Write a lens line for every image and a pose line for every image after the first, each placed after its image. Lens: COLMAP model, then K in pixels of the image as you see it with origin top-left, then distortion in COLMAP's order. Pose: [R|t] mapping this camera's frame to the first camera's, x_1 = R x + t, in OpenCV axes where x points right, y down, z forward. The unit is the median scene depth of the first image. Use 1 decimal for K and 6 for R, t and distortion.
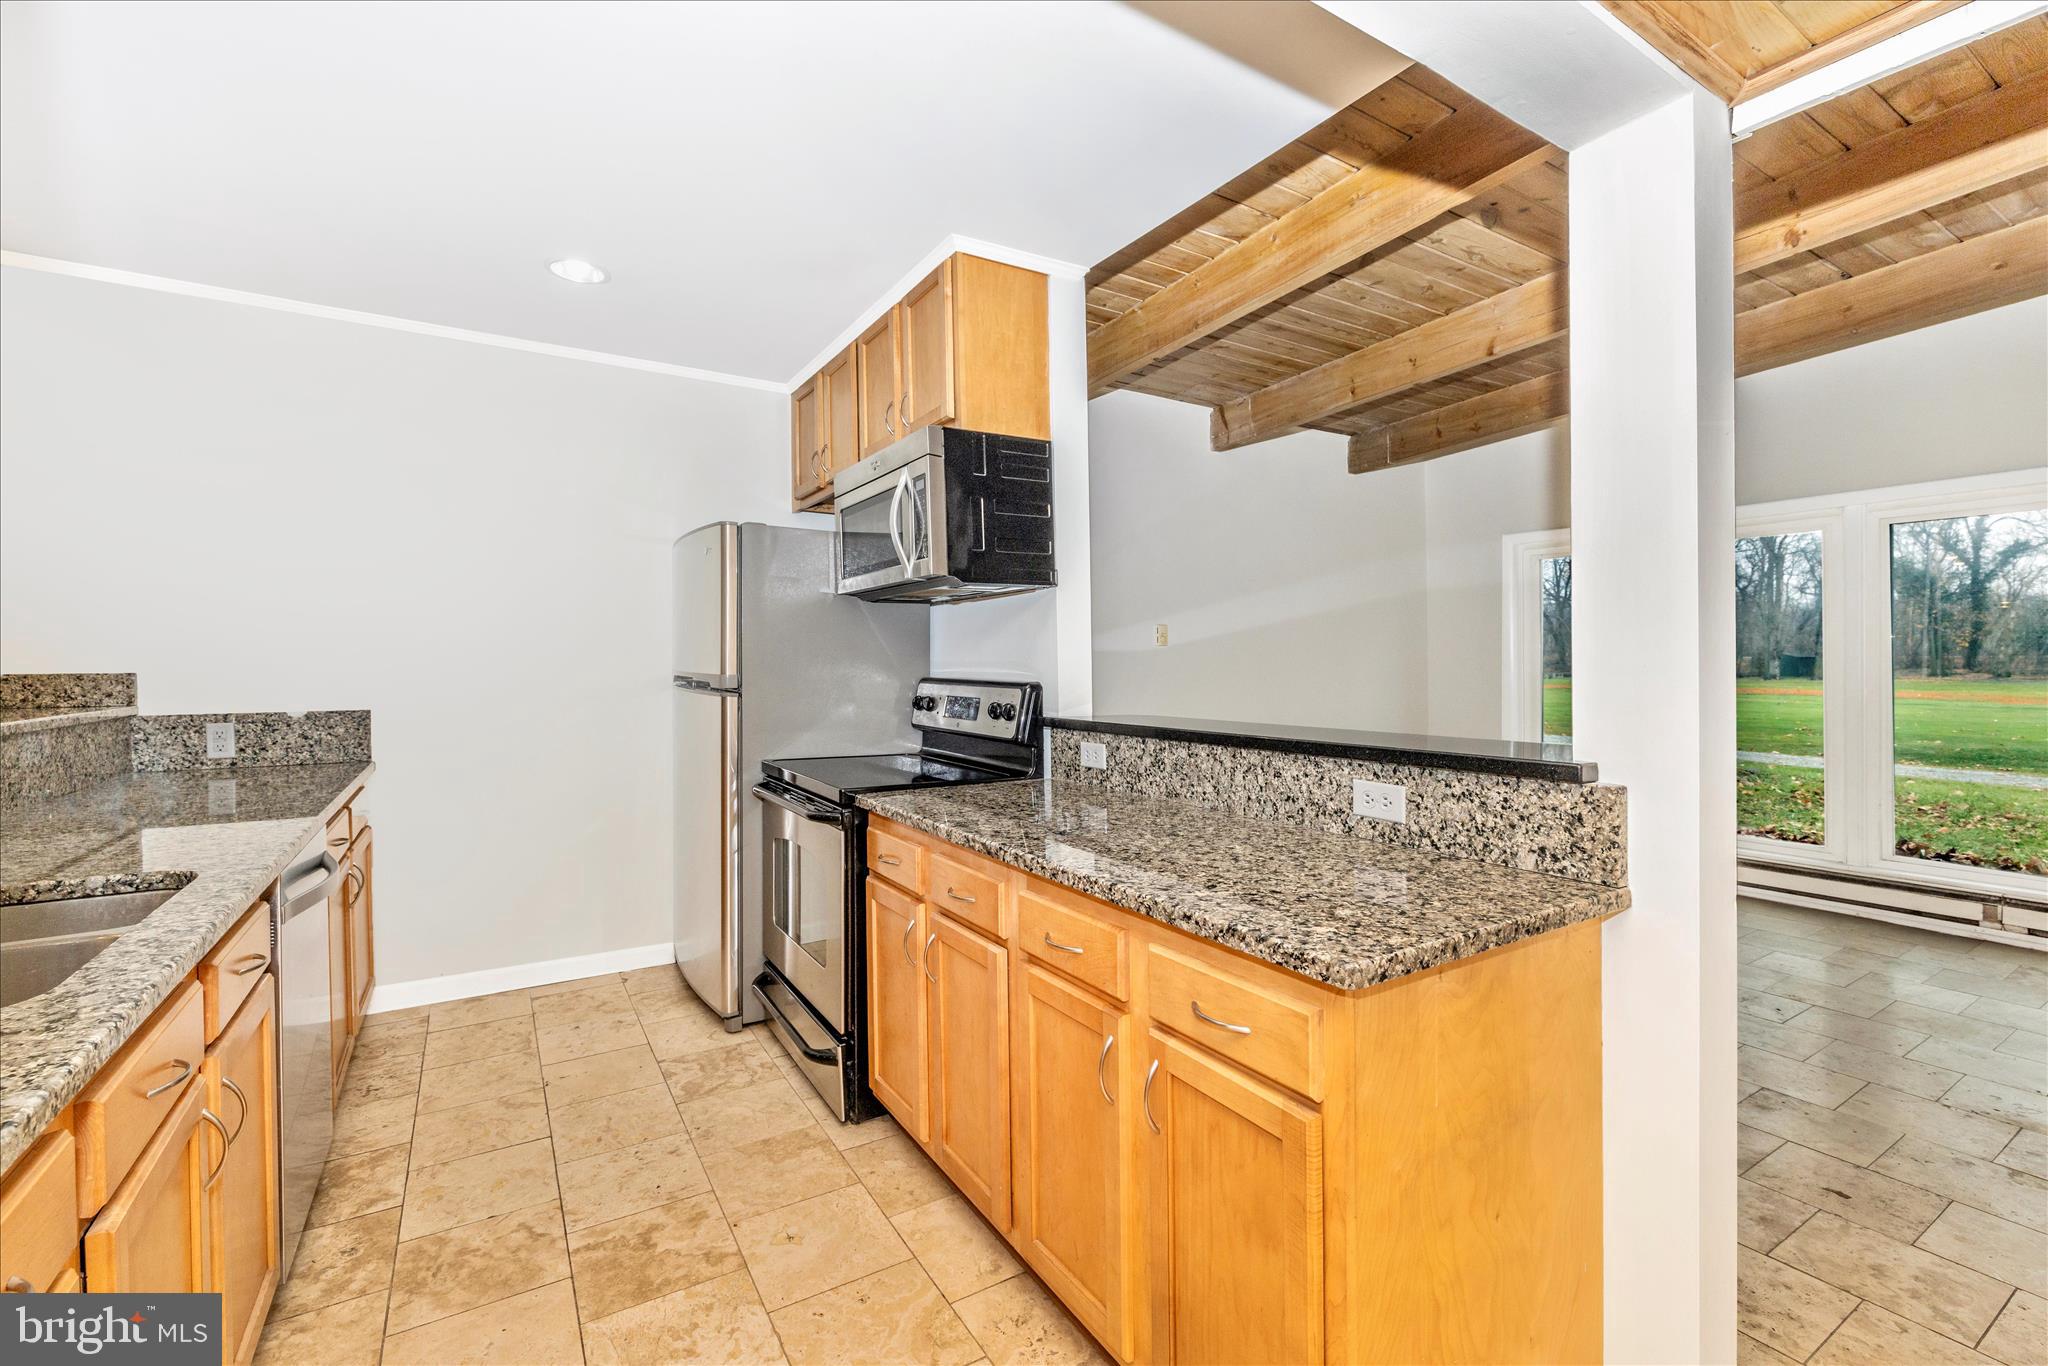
lens RADIAL K [[887.6, 0, 1024.1], [0, 887.6, 693.0], [0, 0, 1]] dist [0.000857, 0.000656]
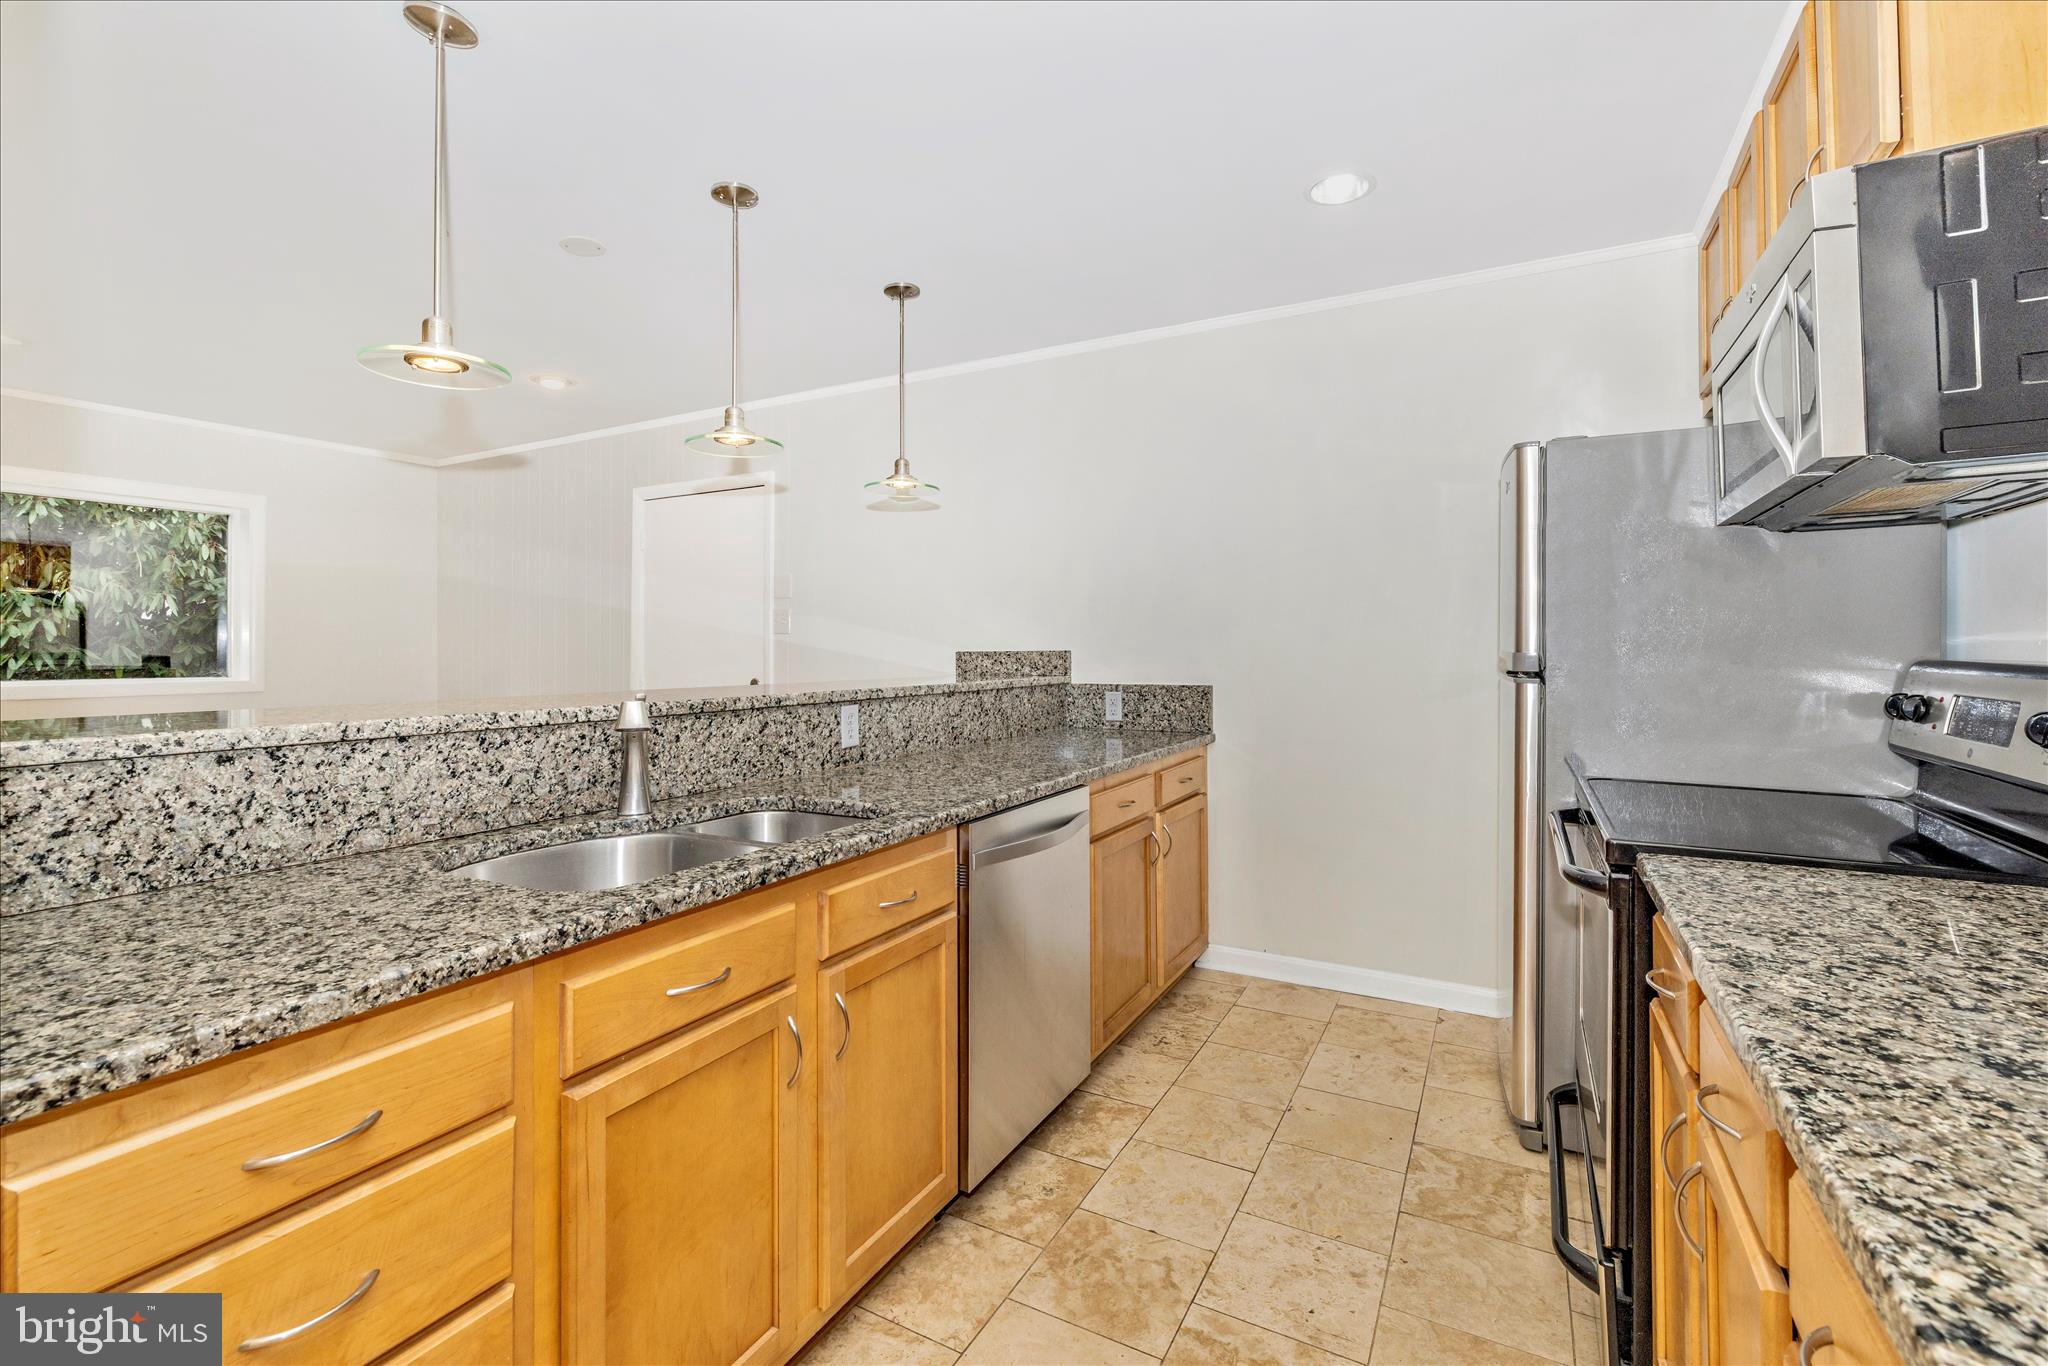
lens RADIAL K [[896.0, 0, 1026.0], [0, 896.0, 658.2], [0, 0, 1]] dist [-0.002584, 0.000813]
pose [[0.496900, 0.007117, -0.867778, 0.115240], [-0.027796, 0.999584, -0.007718, 0.000929], [0.867362, 0.027956, 0.496891, 0.324267]]
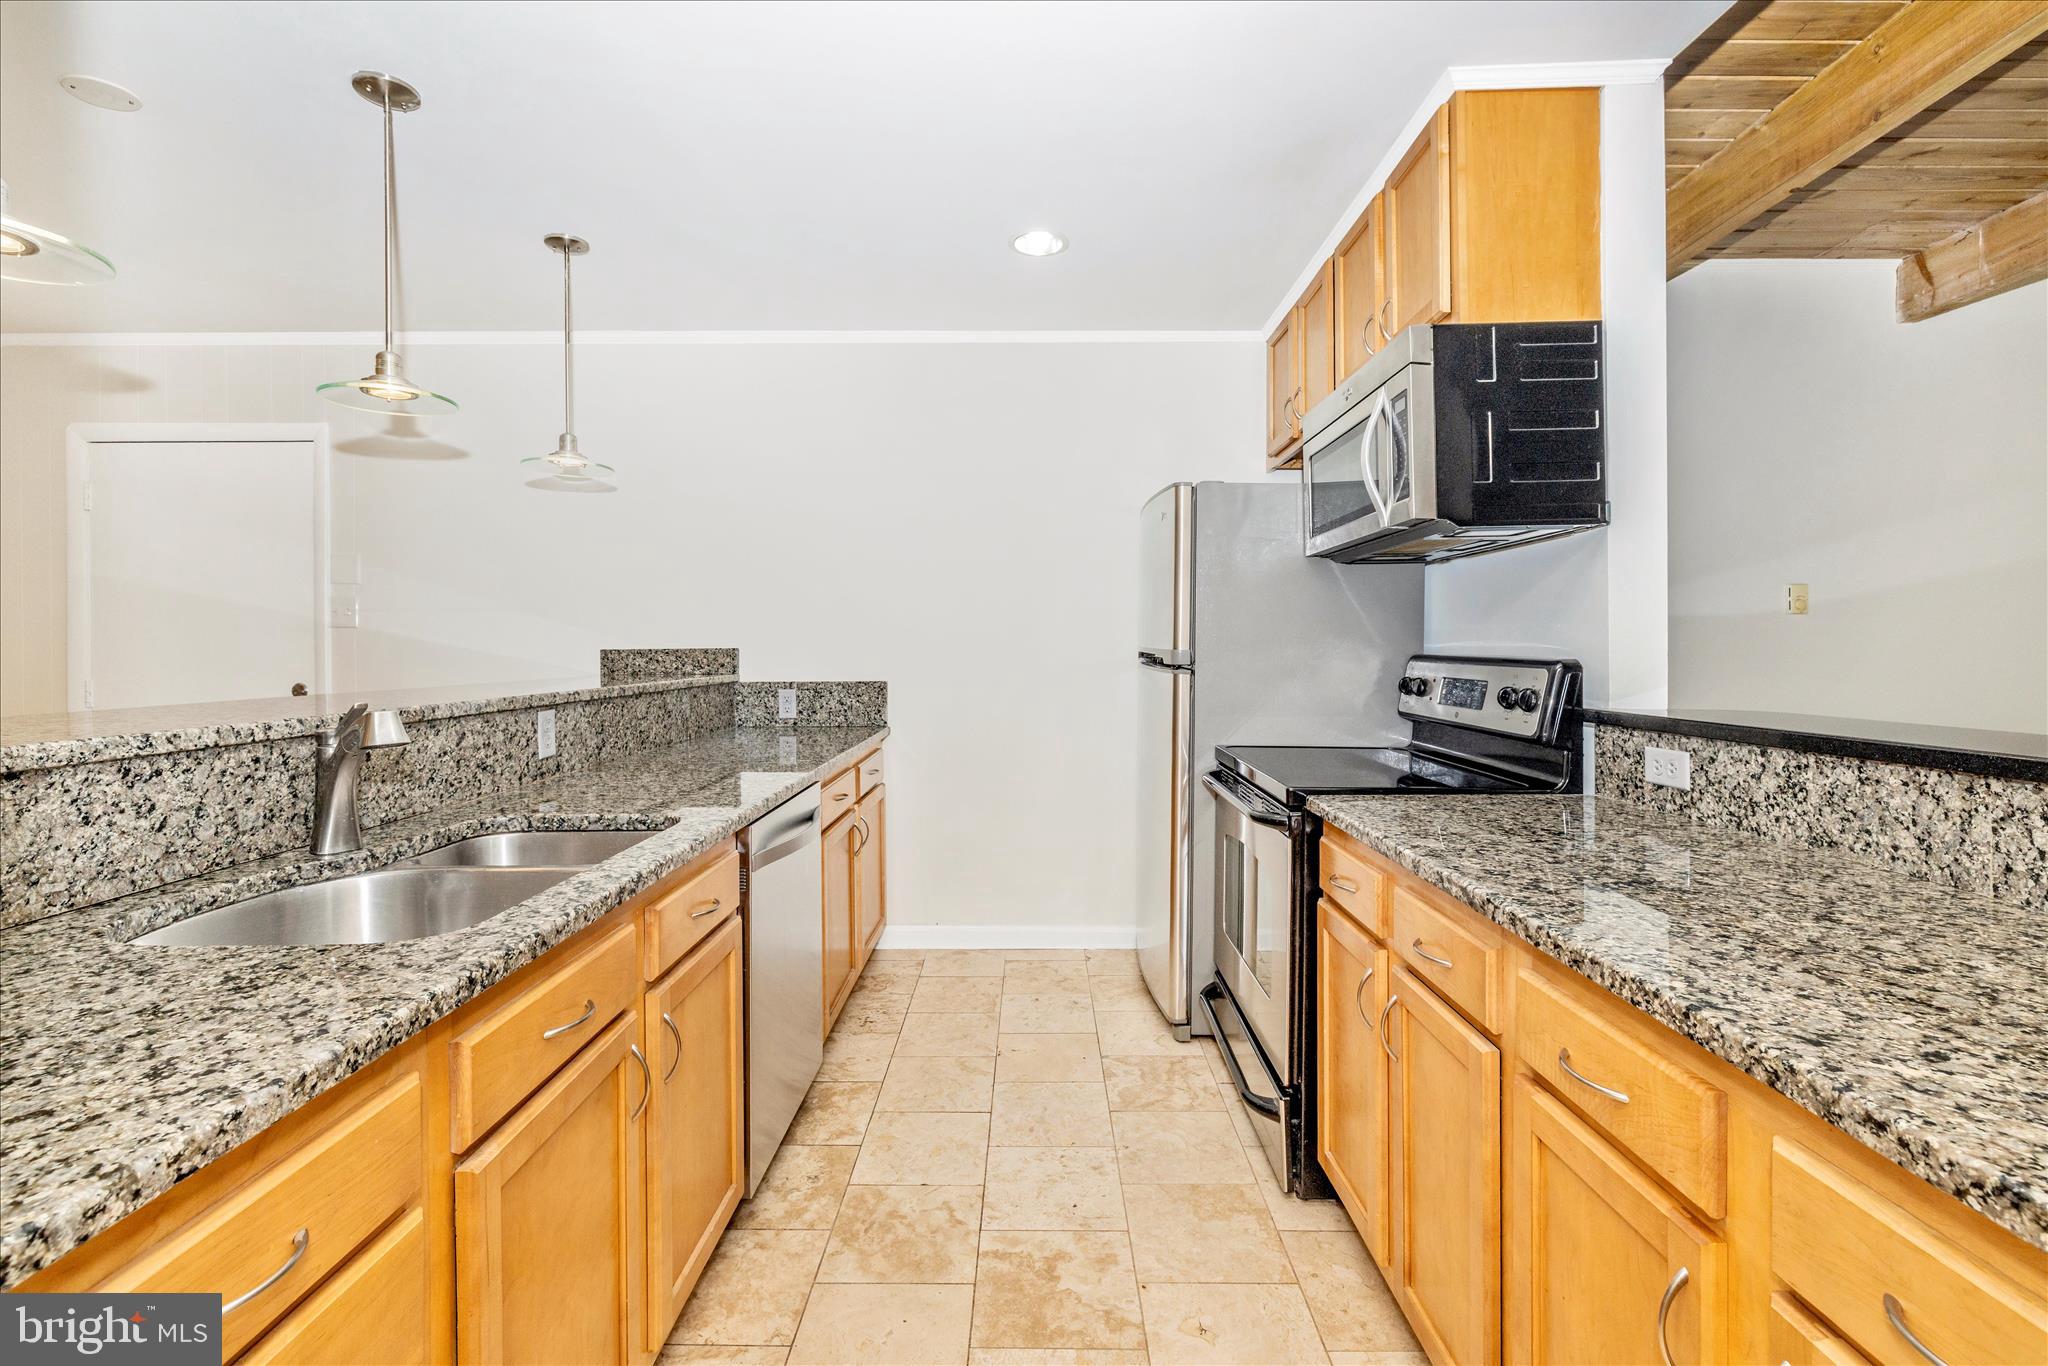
lens RADIAL K [[887.3, 0, 1028.9], [0, 887.3, 670.4], [0, 0, 1]] dist [-0.001749, 0.000453]
pose [[0.848716, 0.013219, -0.528683, 0.020641], [-0.016361, 0.999865, -0.001265, 0.004703], [0.528595, 0.009723, 0.848818, 0.163573]]
